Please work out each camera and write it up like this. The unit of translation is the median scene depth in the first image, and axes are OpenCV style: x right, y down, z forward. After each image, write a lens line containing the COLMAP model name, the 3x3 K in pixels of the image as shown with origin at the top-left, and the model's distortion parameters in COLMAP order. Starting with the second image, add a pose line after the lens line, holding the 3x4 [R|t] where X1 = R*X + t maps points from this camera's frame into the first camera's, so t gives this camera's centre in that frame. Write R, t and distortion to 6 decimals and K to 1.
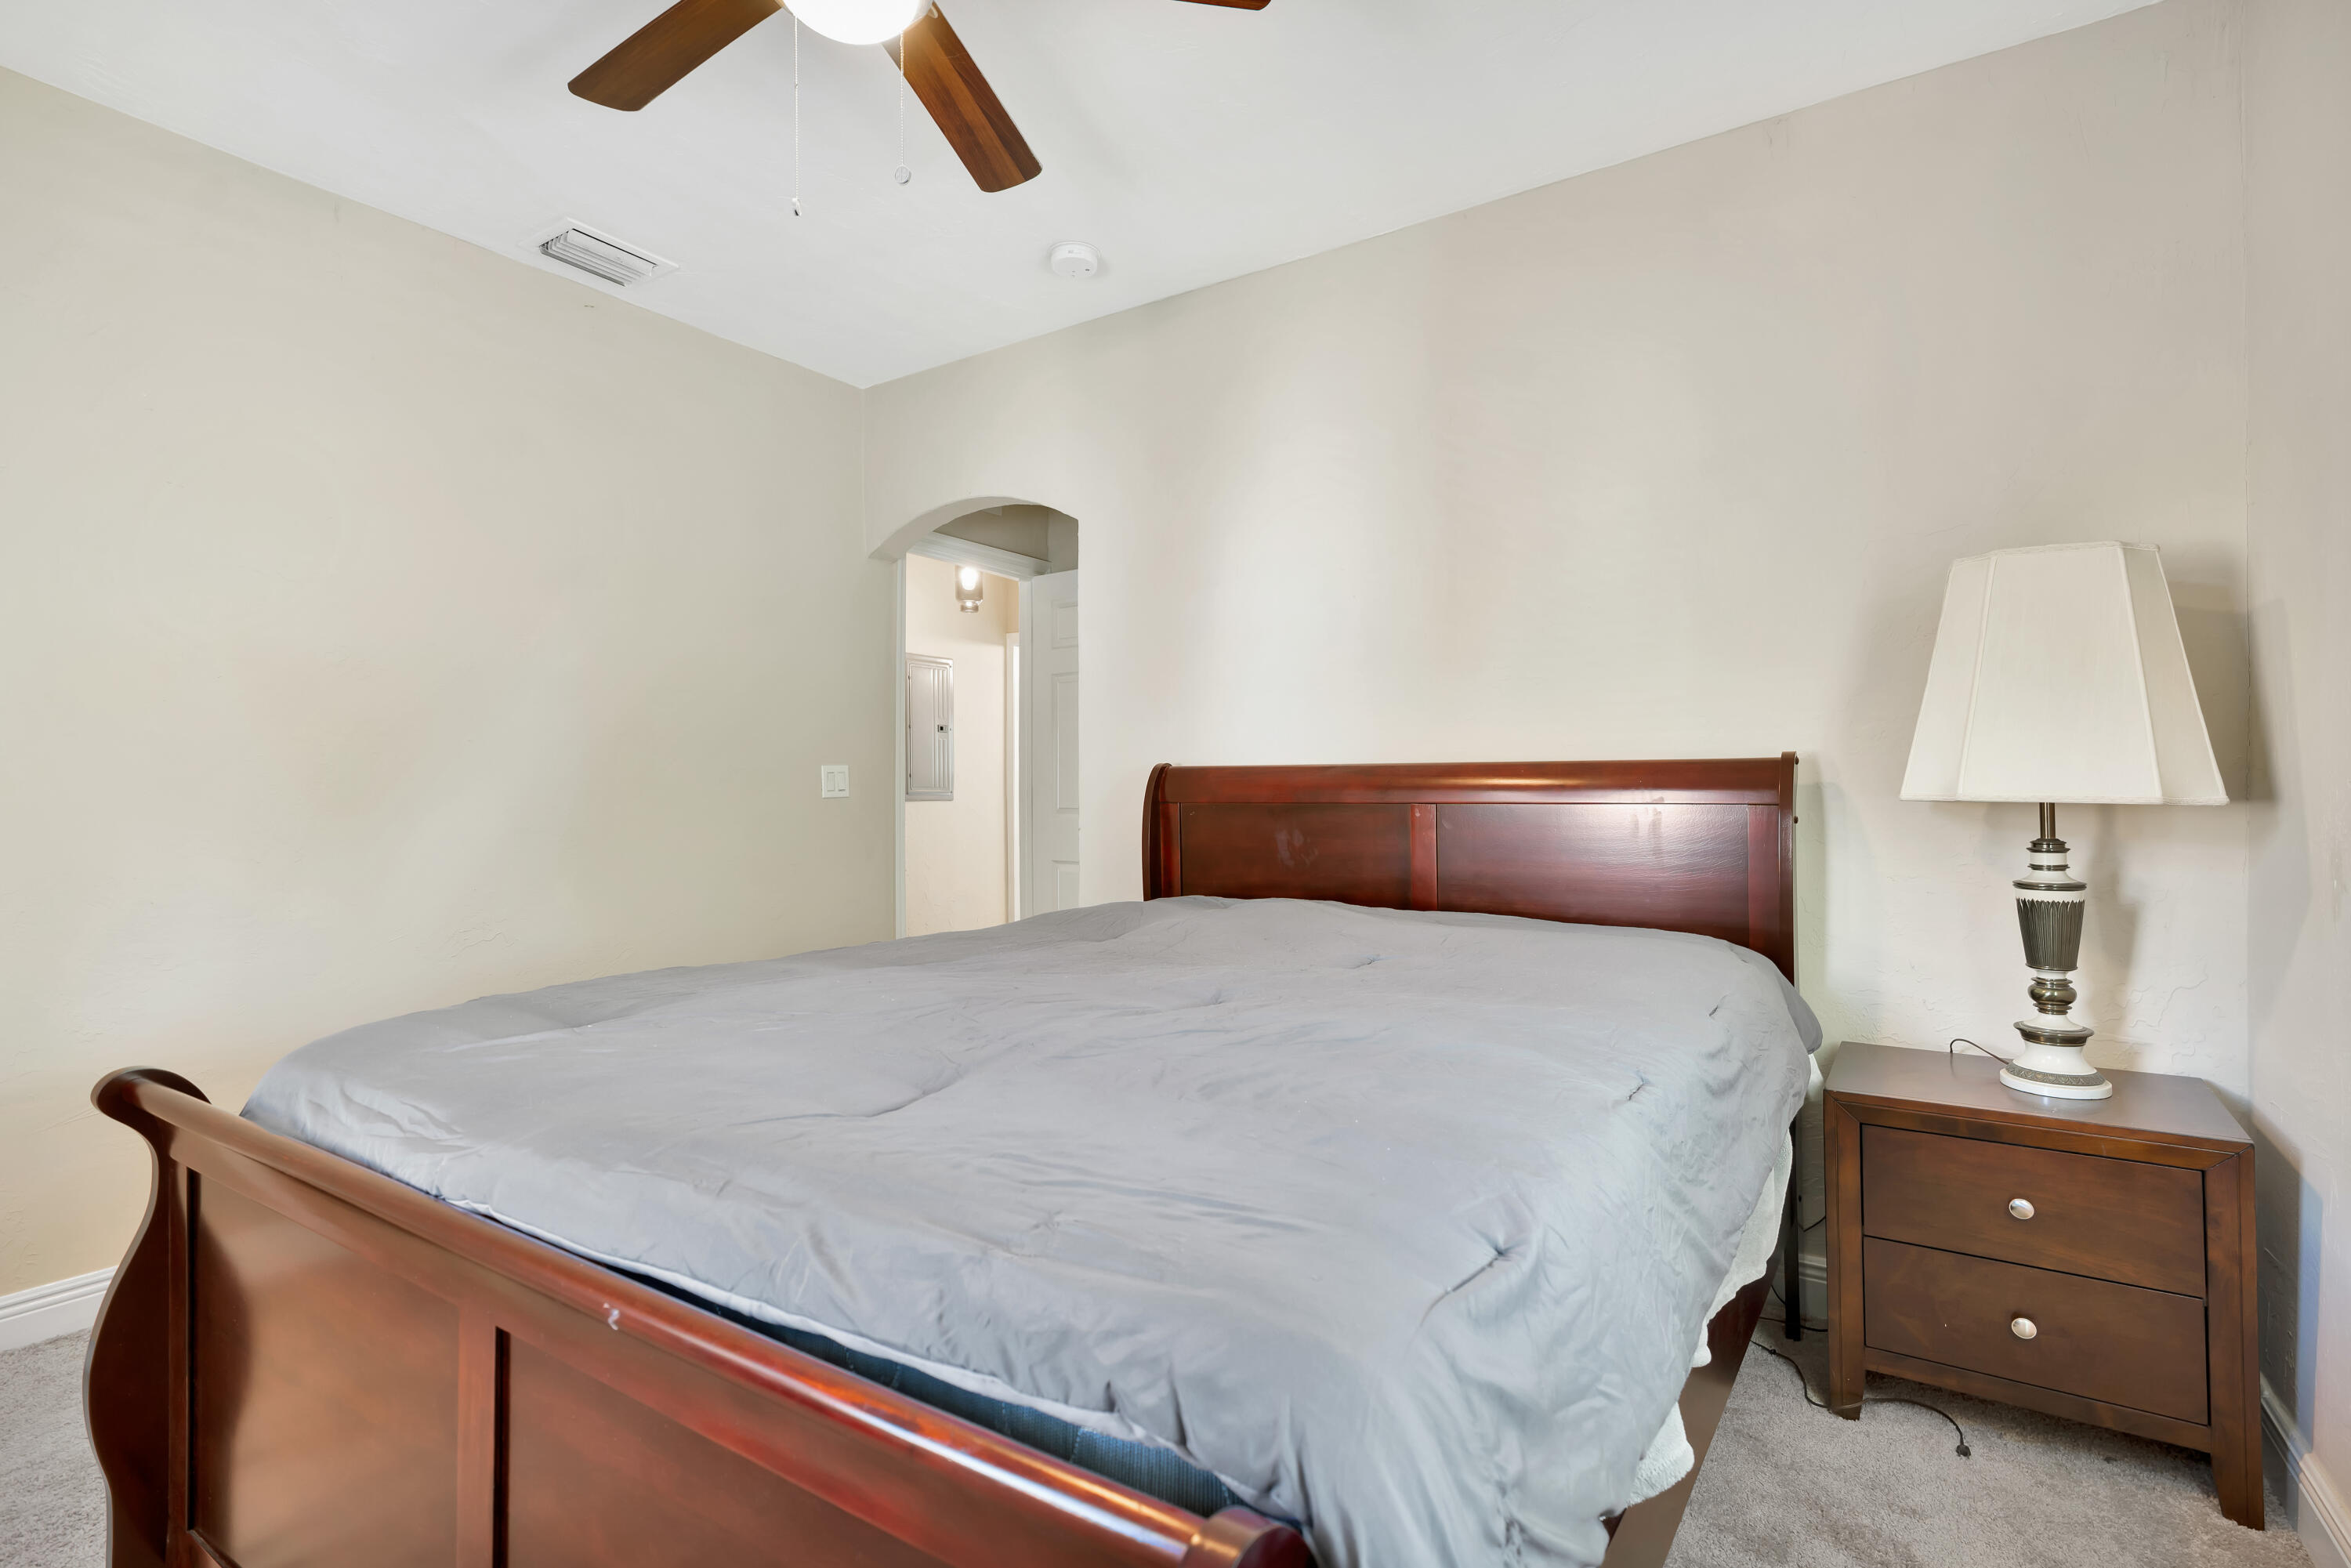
lens RADIAL K [[1123.3, 0, 1175.5], [0, 1123.3, 784.0], [0, 0, 1]] dist [-0.000138, 0.000071]
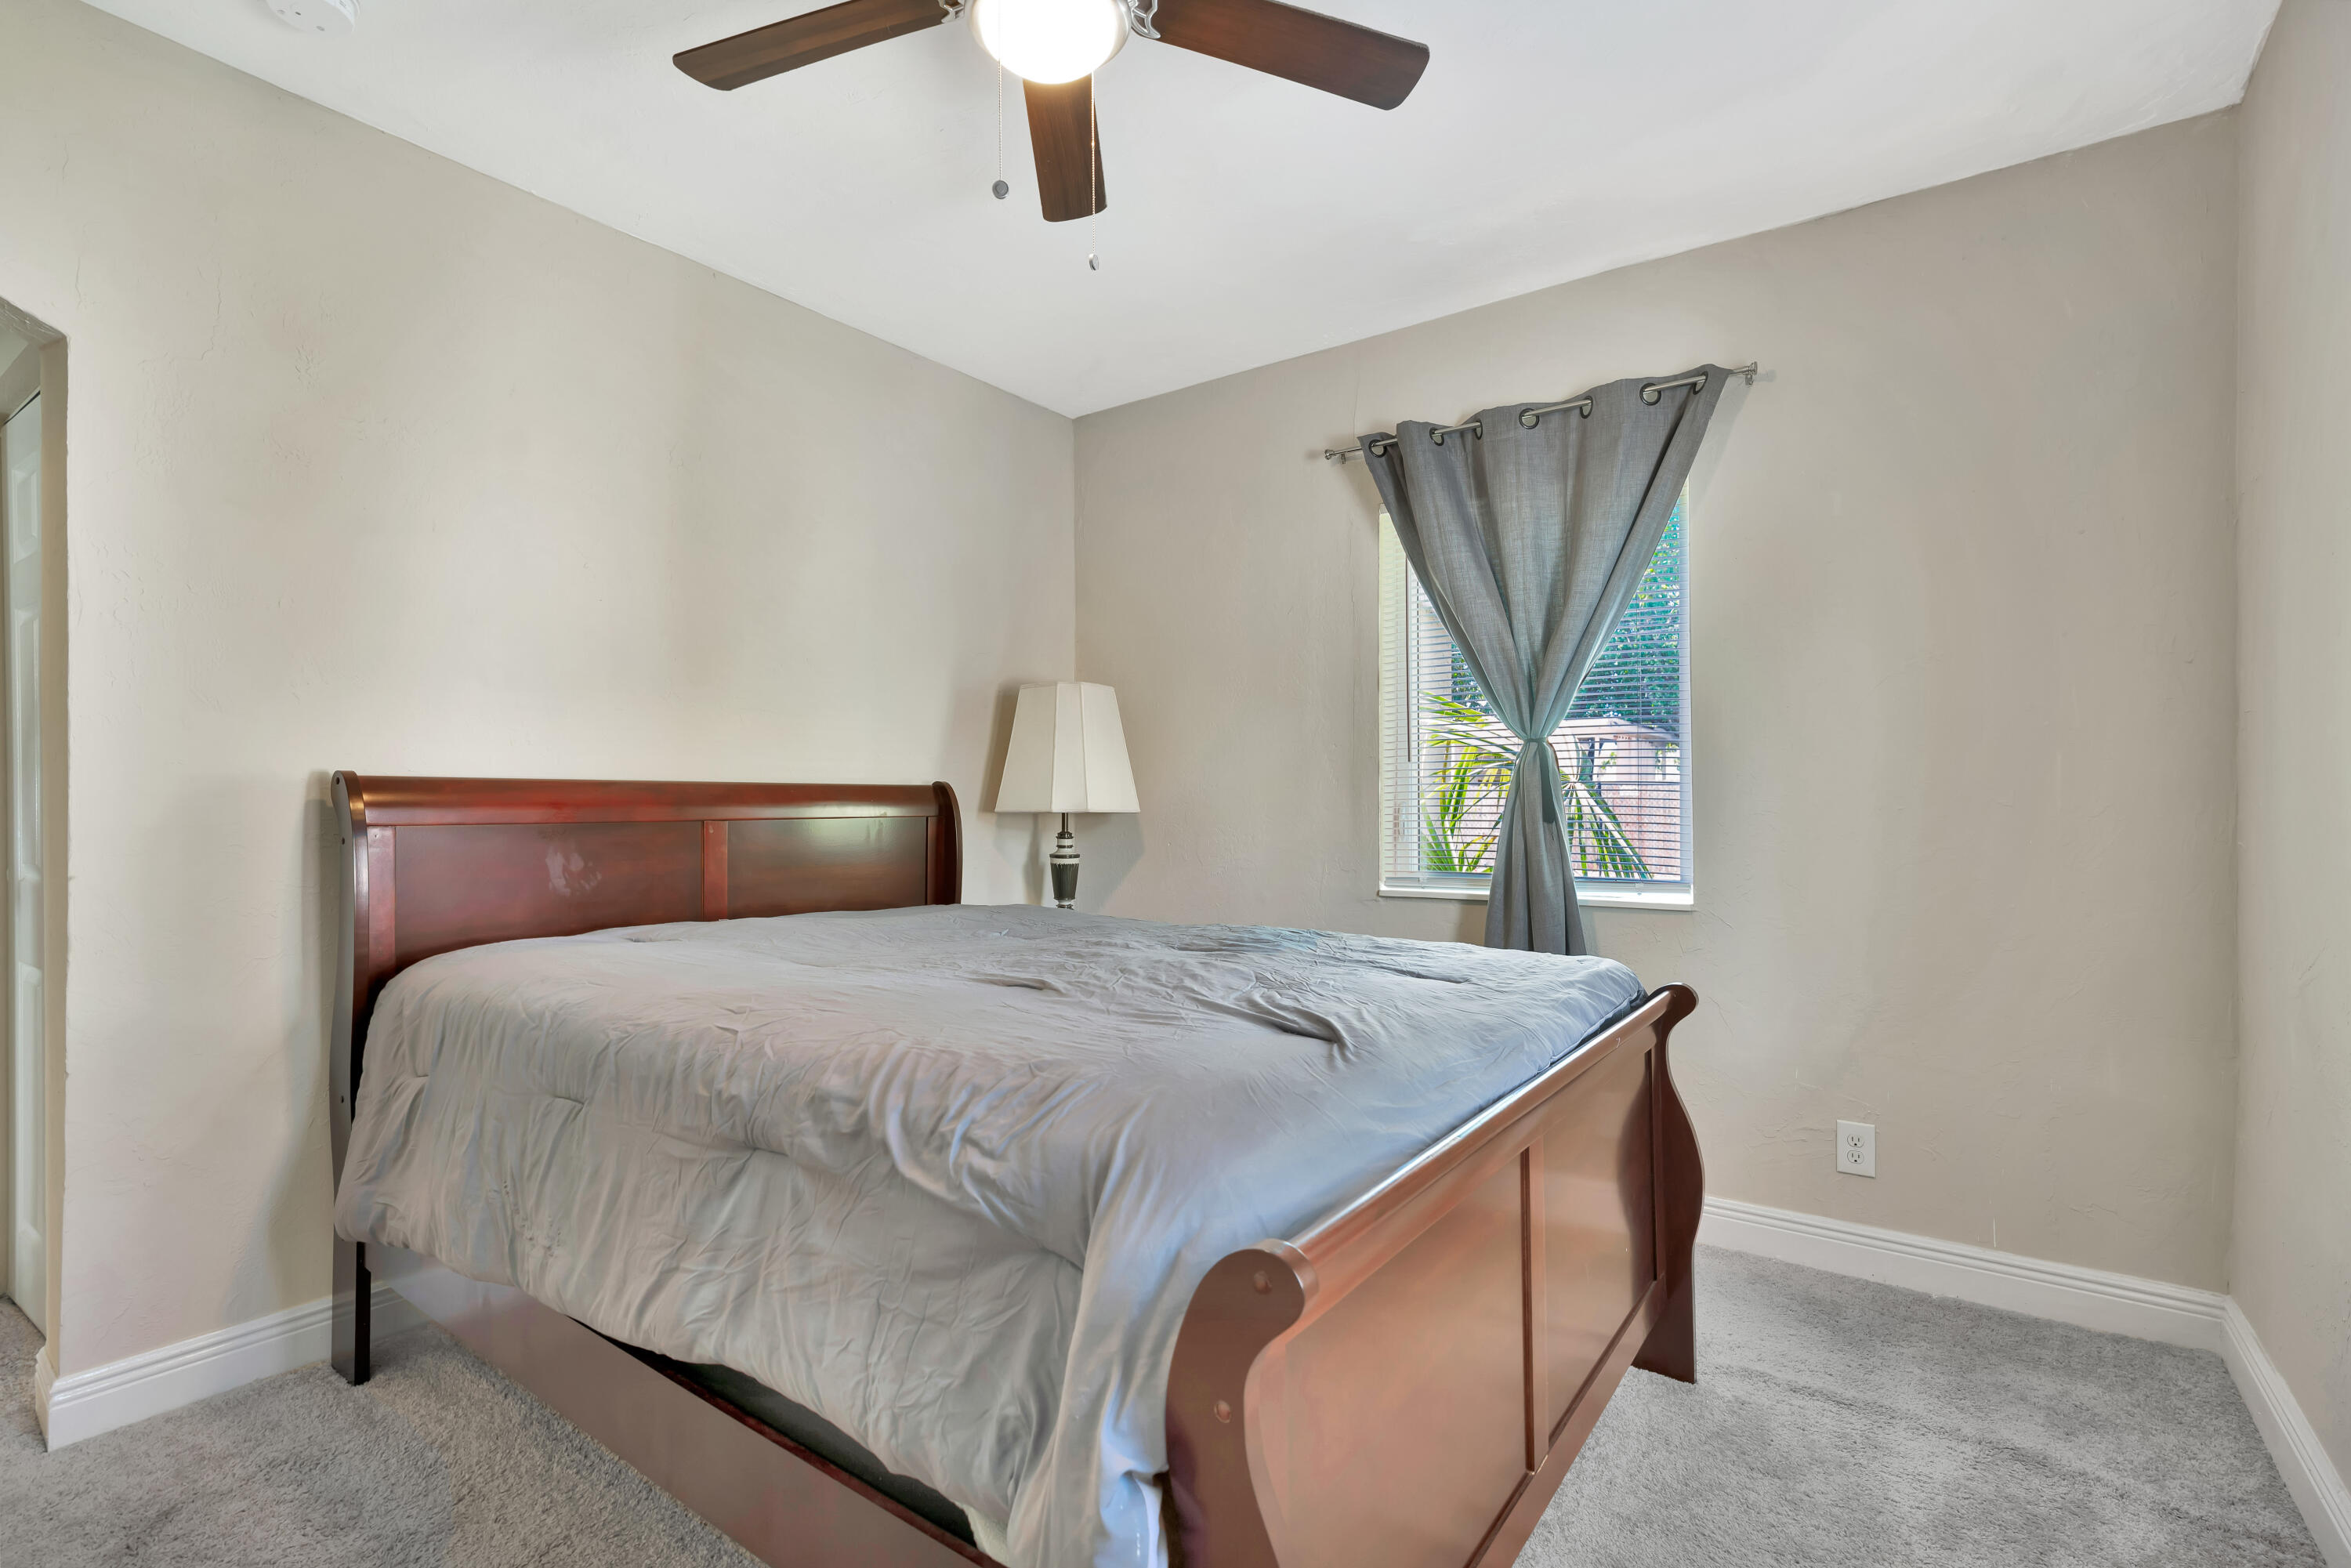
lens RADIAL K [[1123.3, 0, 1175.5], [0, 1123.3, 784.0], [0, 0, 1]] dist [-0.000138, 0.000071]
pose [[0.044818, 0.014436, 0.998891, -0.942036], [-0.006276, 0.999880, -0.014168, -0.004895], [-0.998975, -0.005635, 0.044903, 0.615110]]
